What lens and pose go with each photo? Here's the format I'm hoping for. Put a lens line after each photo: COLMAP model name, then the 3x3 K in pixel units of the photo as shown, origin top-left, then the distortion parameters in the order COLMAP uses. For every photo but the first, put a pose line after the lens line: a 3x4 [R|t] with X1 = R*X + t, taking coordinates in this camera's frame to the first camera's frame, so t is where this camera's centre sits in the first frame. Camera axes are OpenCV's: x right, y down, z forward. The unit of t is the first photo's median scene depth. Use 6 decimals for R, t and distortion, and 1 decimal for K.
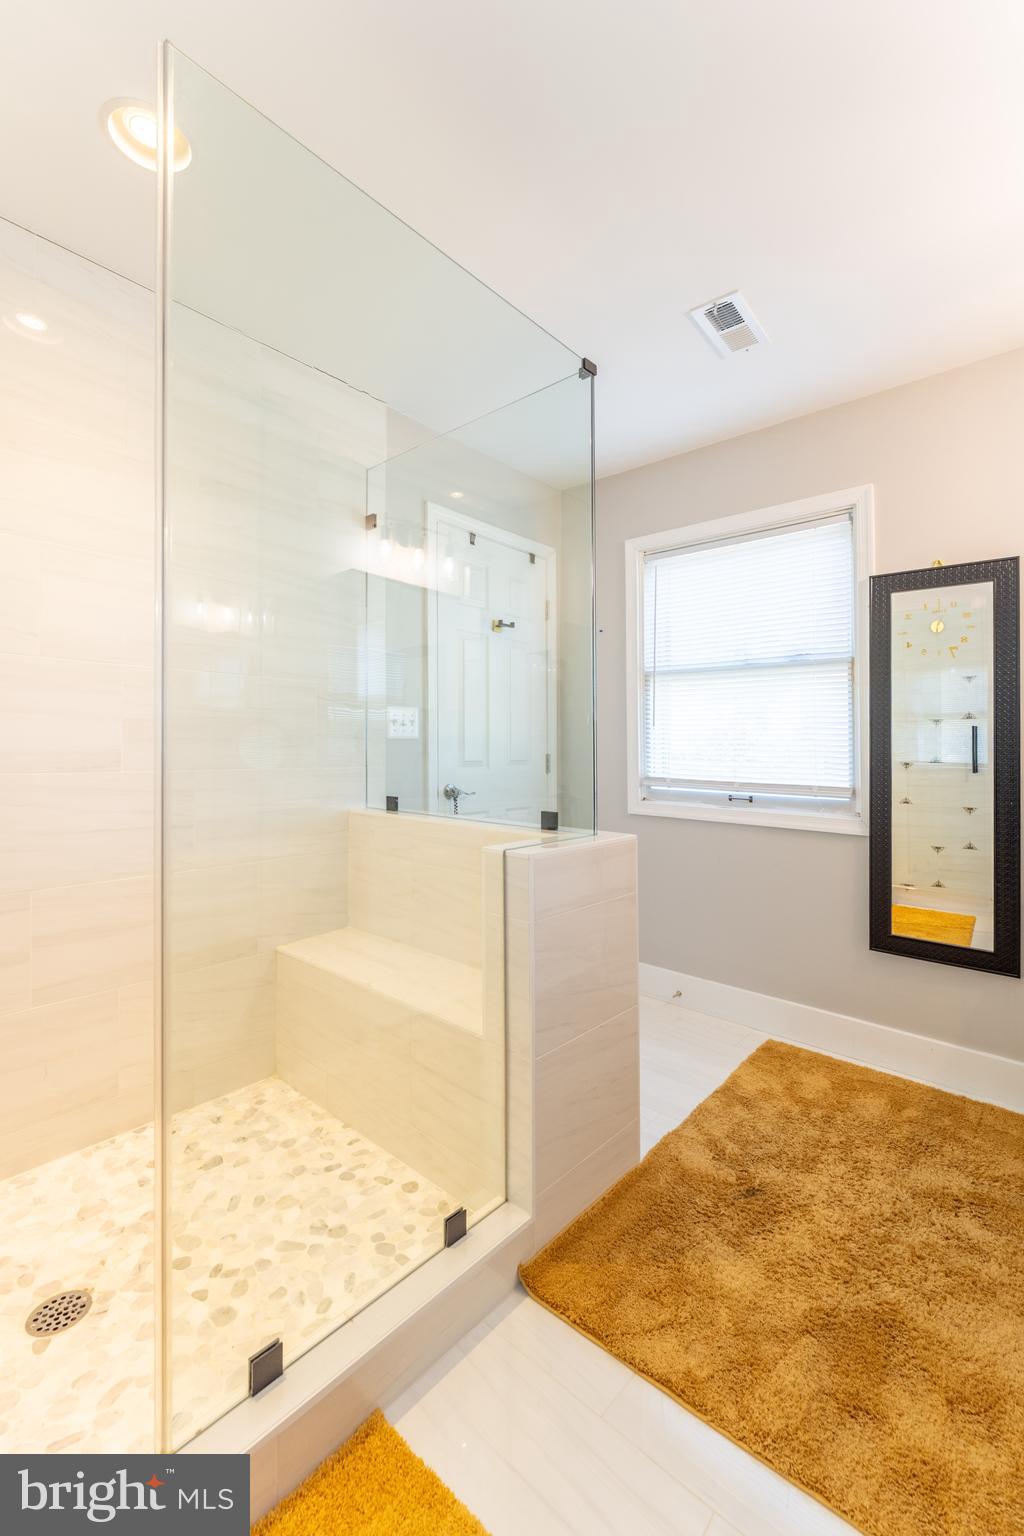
lens RADIAL K [[652.7, 0, 513.3], [0, 652.7, 747.3], [0, 0, 1]] dist [0.000386, -0.000389]
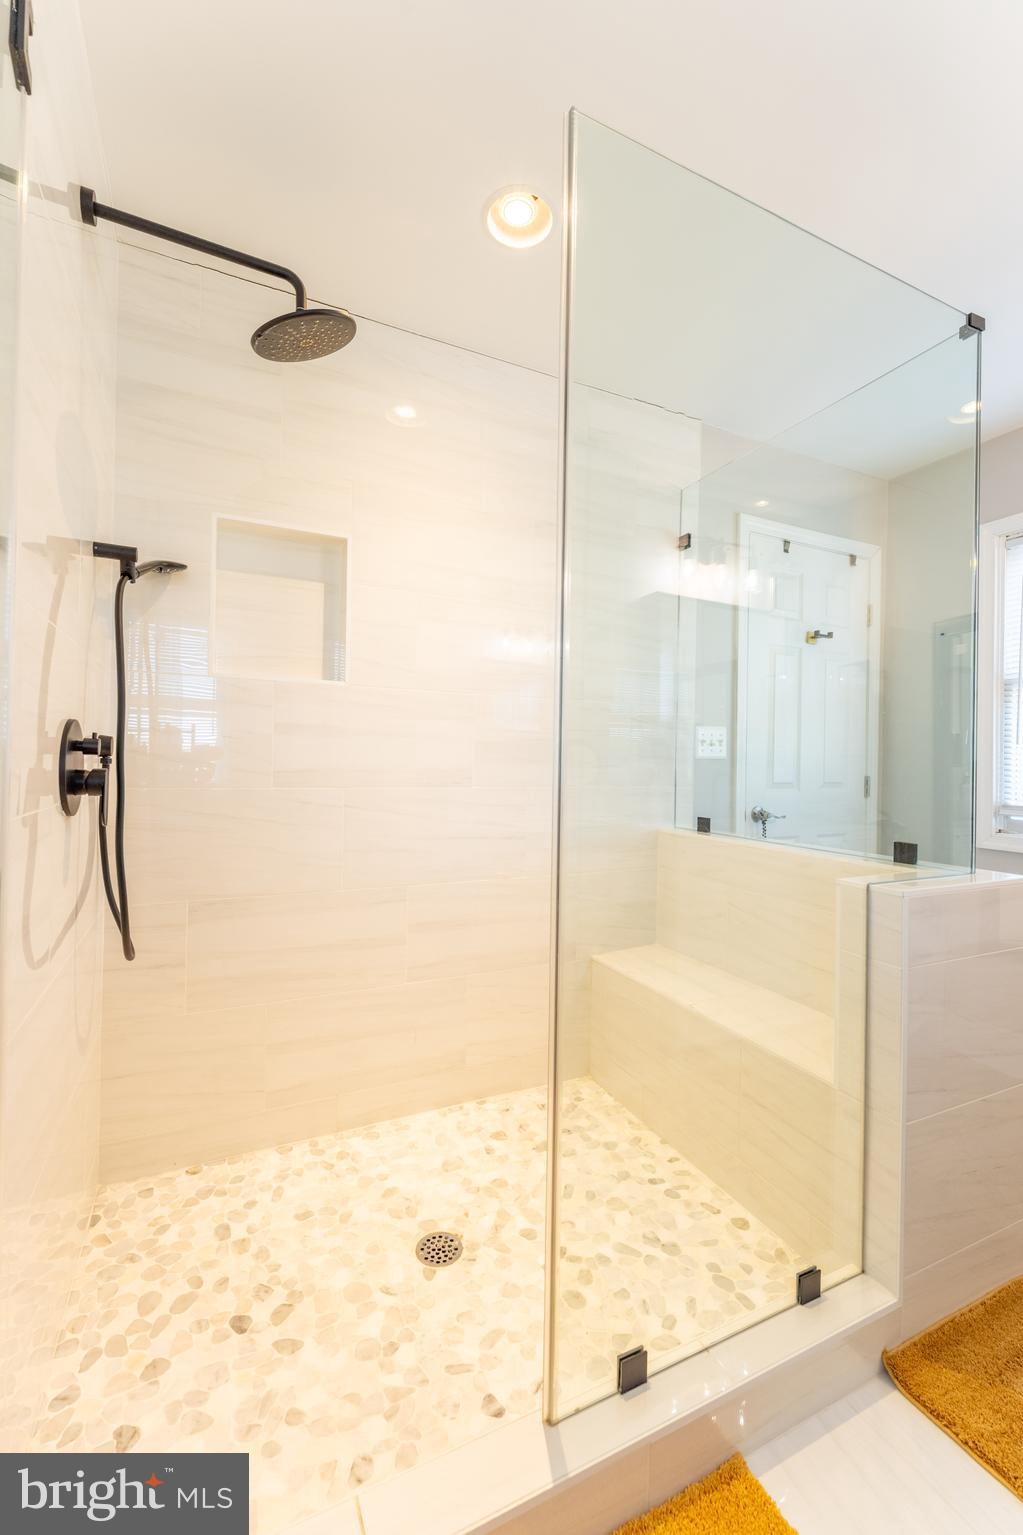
lens RADIAL K [[635.5, 0, 511.5], [0, 635.5, 767.5], [0, 0, 1]] dist [-0.000885, -0.000078]
pose [[0.919326, 0.007806, -0.393420, -0.100677], [-0.006748, 0.999969, 0.004073, -0.003105], [0.393440, -0.001089, 0.919350, 0.002174]]
